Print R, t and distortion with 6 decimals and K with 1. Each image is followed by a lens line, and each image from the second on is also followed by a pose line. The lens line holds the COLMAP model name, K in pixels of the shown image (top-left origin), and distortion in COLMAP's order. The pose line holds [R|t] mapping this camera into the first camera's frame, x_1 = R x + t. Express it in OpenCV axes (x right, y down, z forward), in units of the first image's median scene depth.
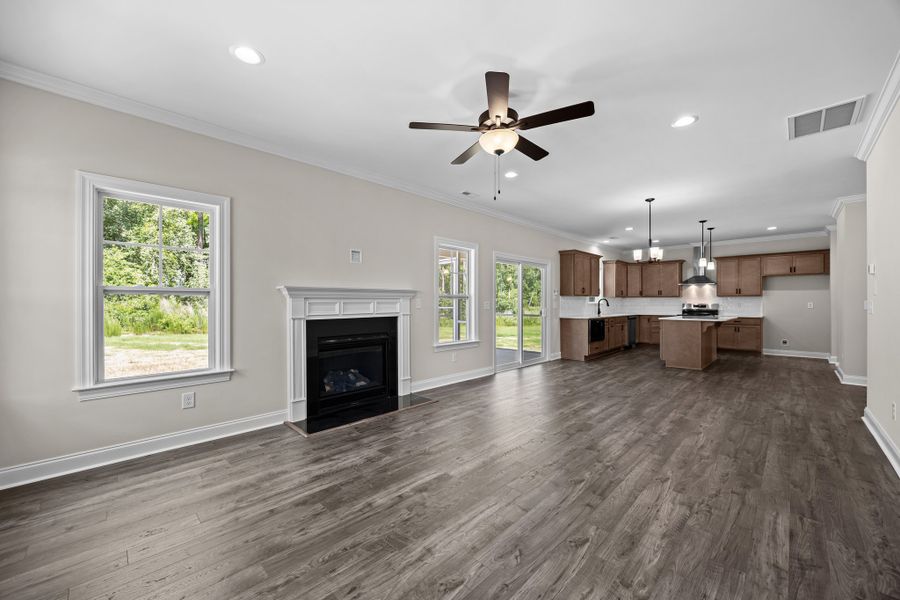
lens RADIAL K [[349.1, 0, 447.3], [0, 349.1, 300.3], [0, 0, 1]] dist [-0.002404, -0.000057]
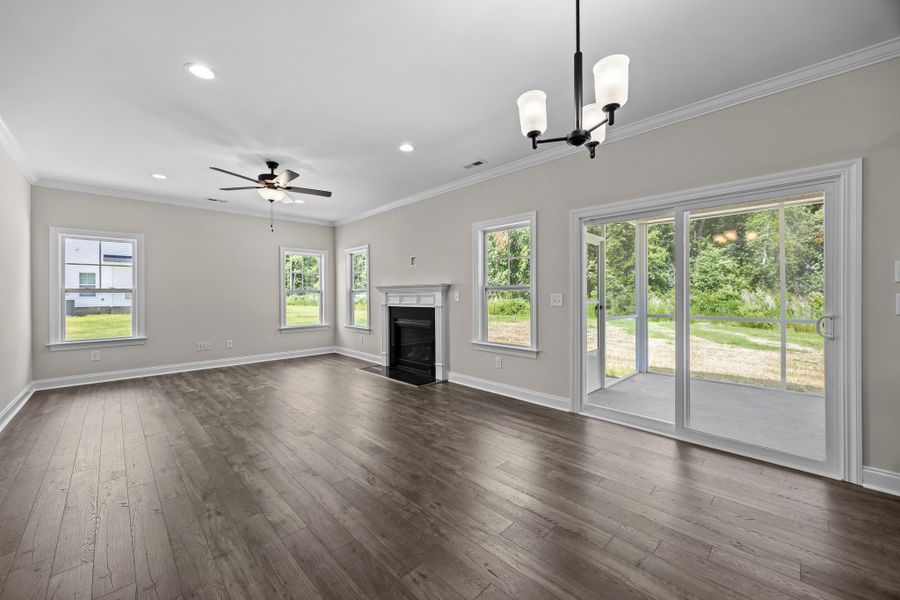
lens RADIAL K [[348.5, 0, 449.1], [0, 348.5, 292.5], [0, 0, 1]] dist [-0.000827, -0.000013]
pose [[-0.016844, -0.003475, -0.999852, 1.390373], [0.009534, 0.999948, -0.003636, 0.000684], [0.999813, -0.009593, -0.016810, 1.491703]]
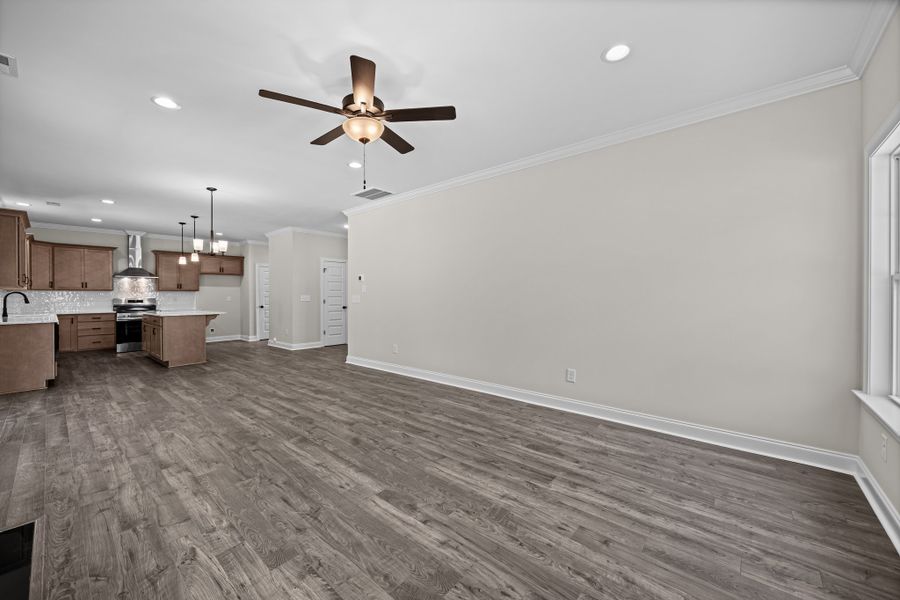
lens RADIAL K [[349.1, 0, 447.3], [0, 349.1, 300.3], [0, 0, 1]] dist [-0.002404, -0.000057]
pose [[-0.065329, -0.012520, 0.997785, -0.679408], [-0.003721, 0.999917, 0.012303, 0.000932], [-0.997857, -0.002909, -0.065370, 0.684666]]
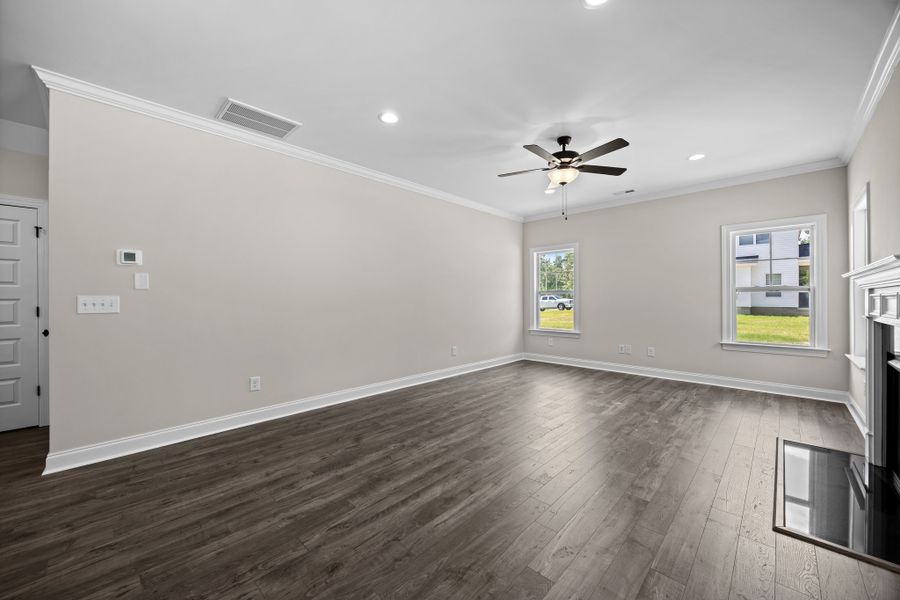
lens RADIAL K [[346.2, 0, 447.1], [0, 346.2, 298.7], [0, 0, 1]] dist [-0.009997, -0.000010]
pose [[-0.999894, 0.003559, -0.014089, 0.498917], [0.003601, 0.999989, -0.002984, 0.012755], [0.014078, -0.003034, -0.999896, 1.888173]]
